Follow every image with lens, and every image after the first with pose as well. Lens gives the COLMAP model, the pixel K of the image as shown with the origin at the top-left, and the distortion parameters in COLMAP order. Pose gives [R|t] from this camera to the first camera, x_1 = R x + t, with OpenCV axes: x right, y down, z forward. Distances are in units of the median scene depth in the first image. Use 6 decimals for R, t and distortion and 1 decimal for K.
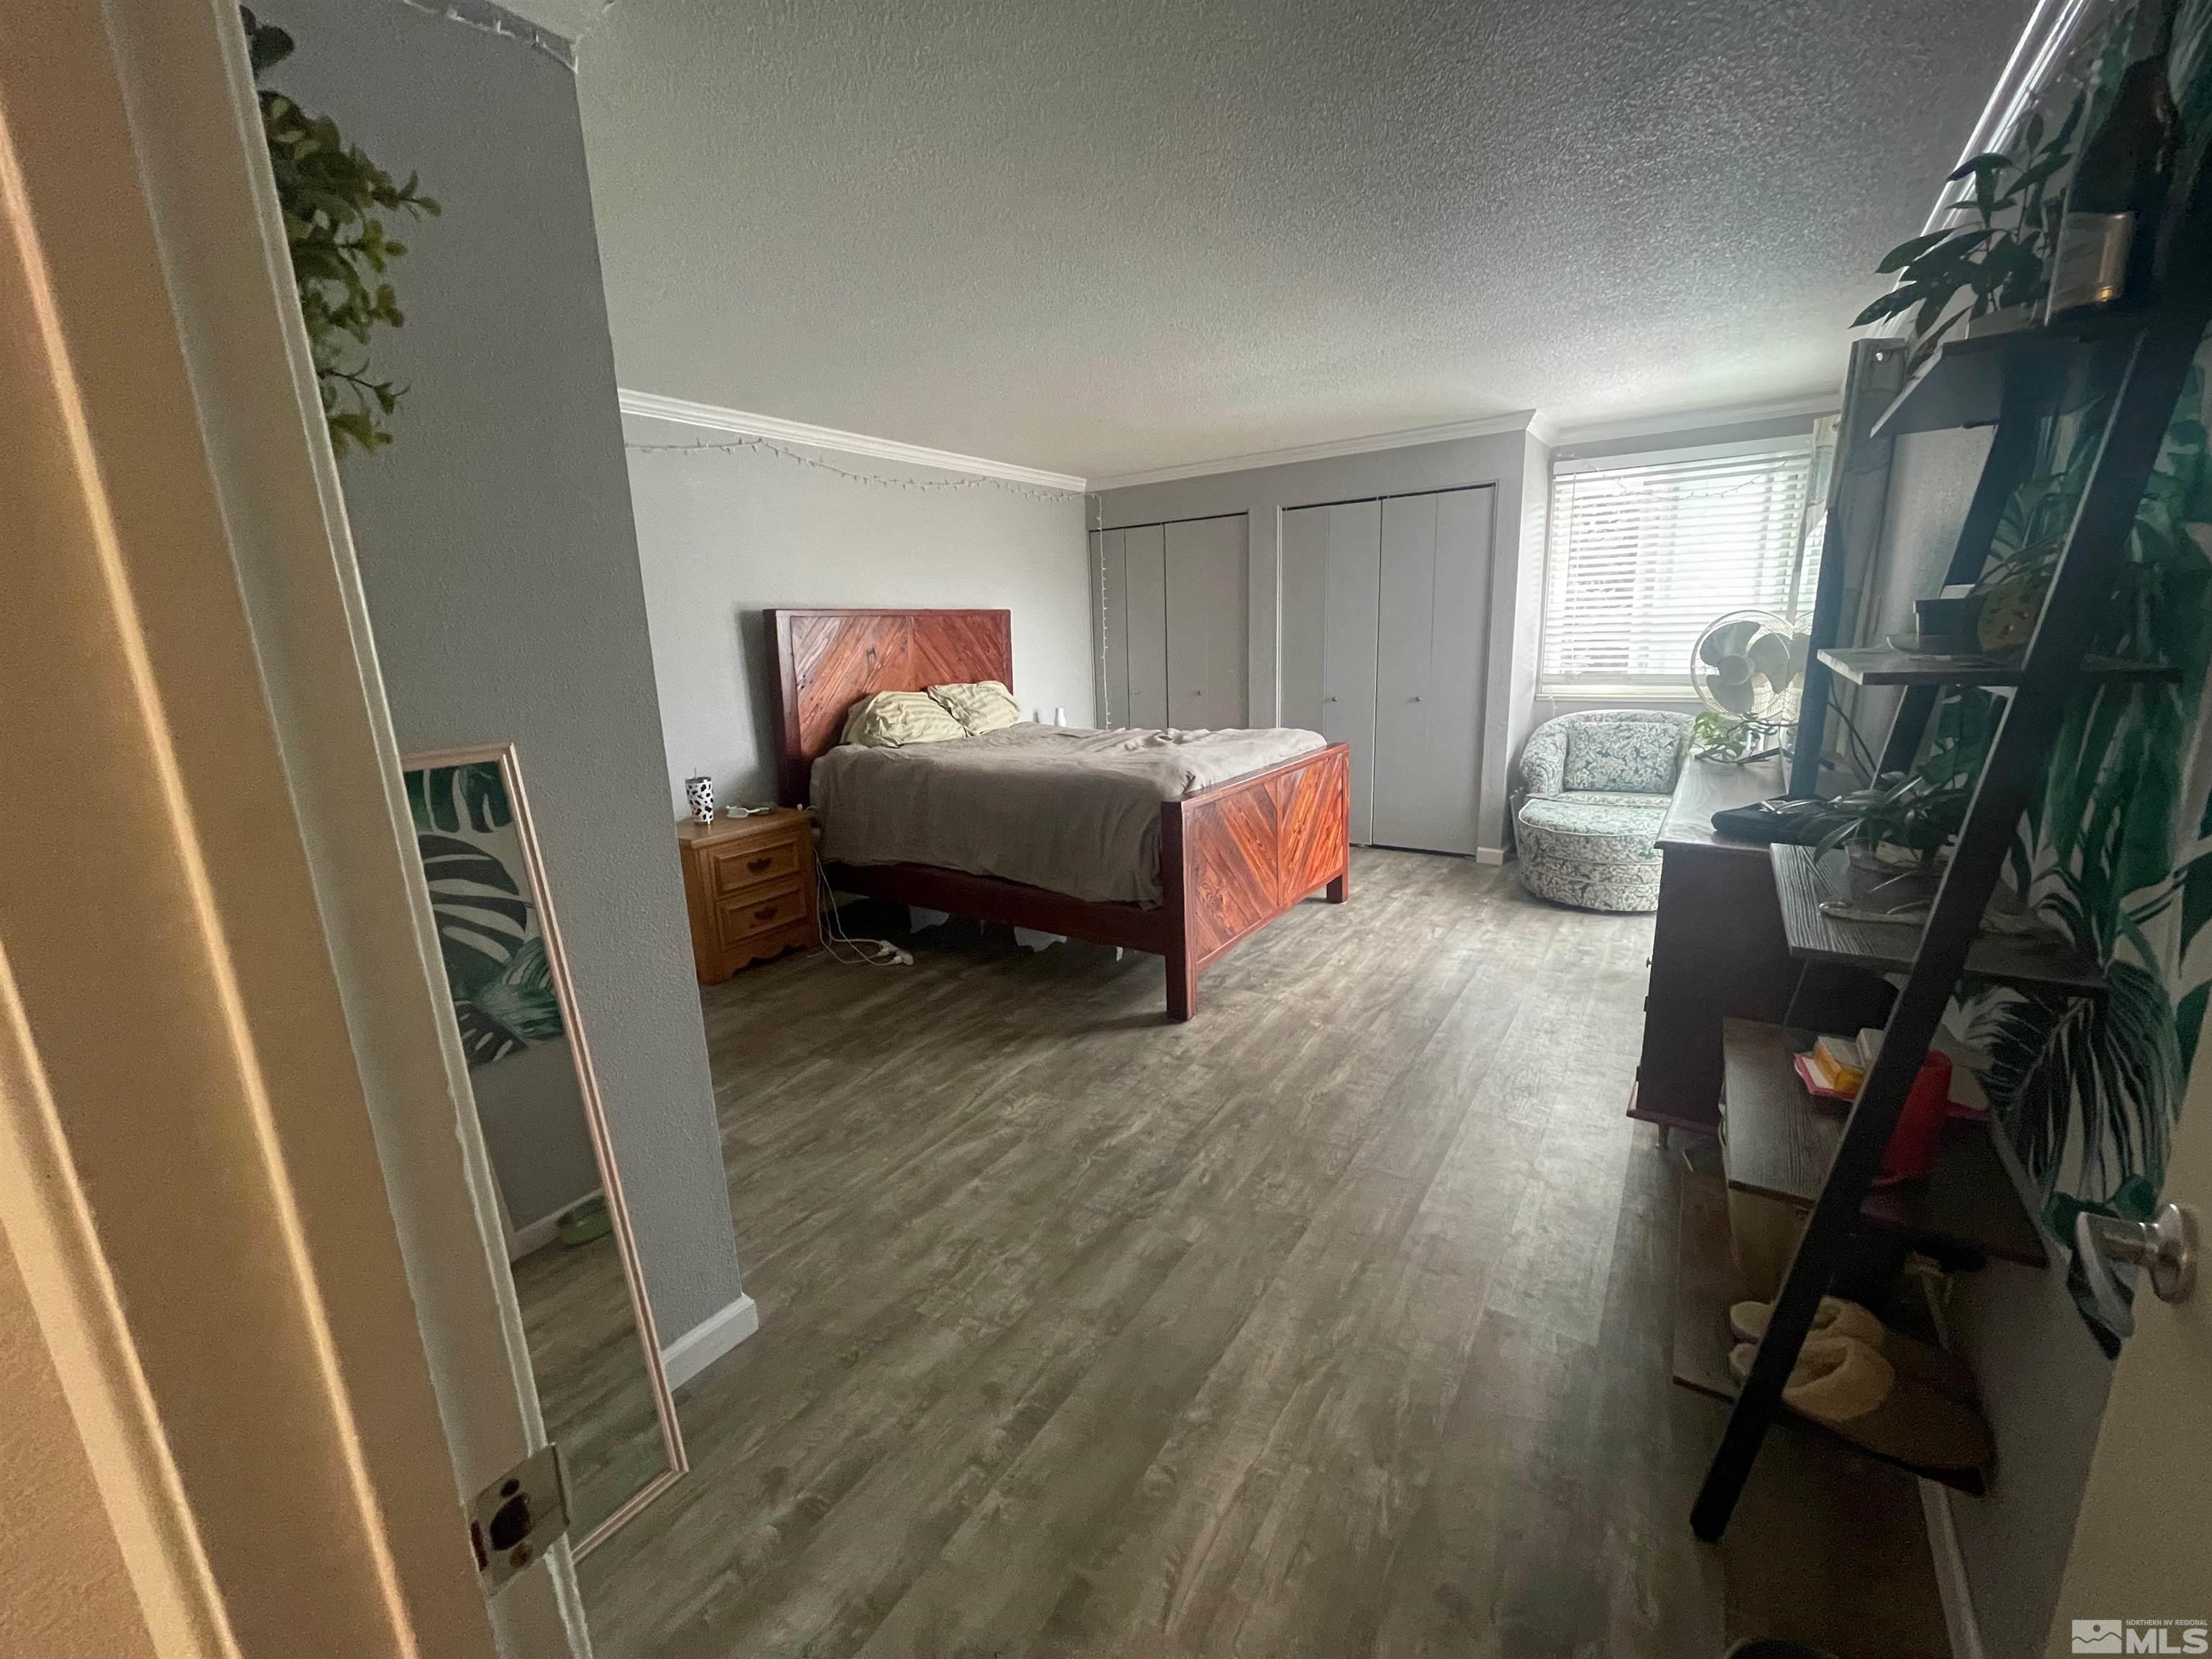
lens RADIAL K [[885.9, 0, 1098.0], [0, 885.9, 827.5], [0, 0, 1]] dist [-0.010086, 0.000311]
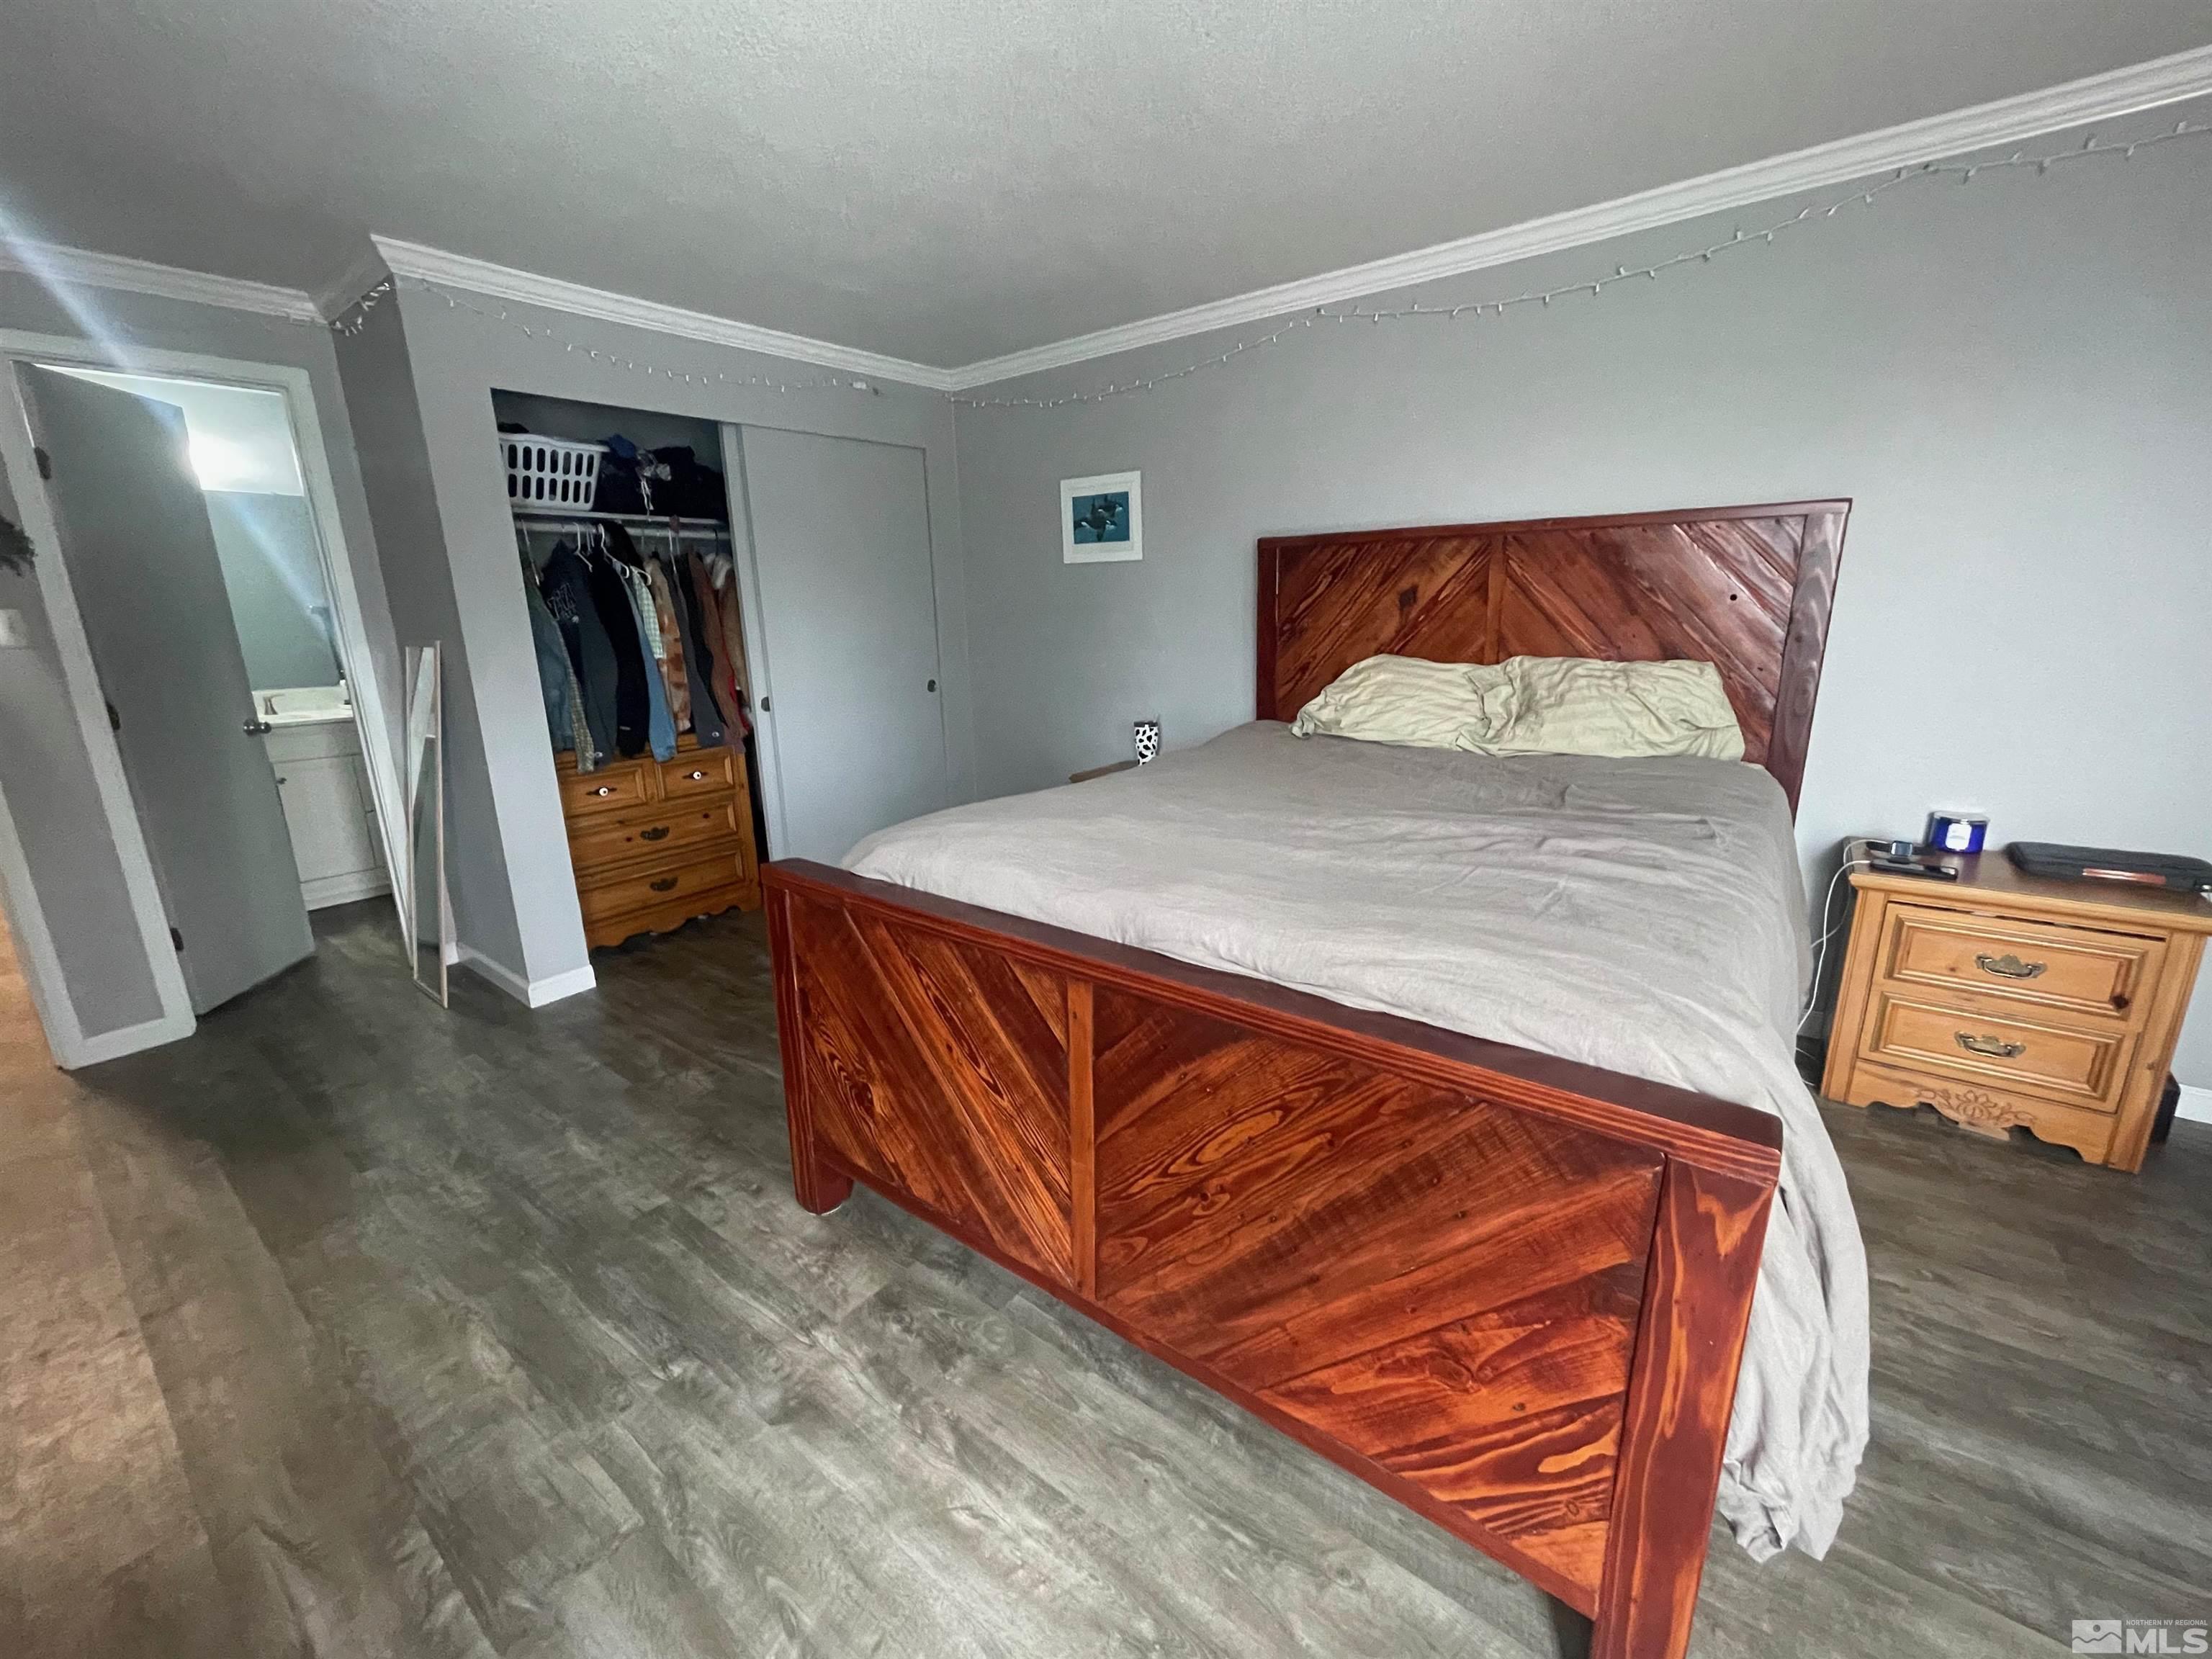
lens RADIAL K [[885.9, 0, 1098.0], [0, 885.9, 827.5], [0, 0, 1]] dist [-0.010086, 0.000311]
pose [[-0.053276, 0.280438, -0.958393, 0.599181], [-0.197606, 0.937815, 0.285401, -0.249039], [0.978833, 0.204589, 0.005453, 1.108146]]
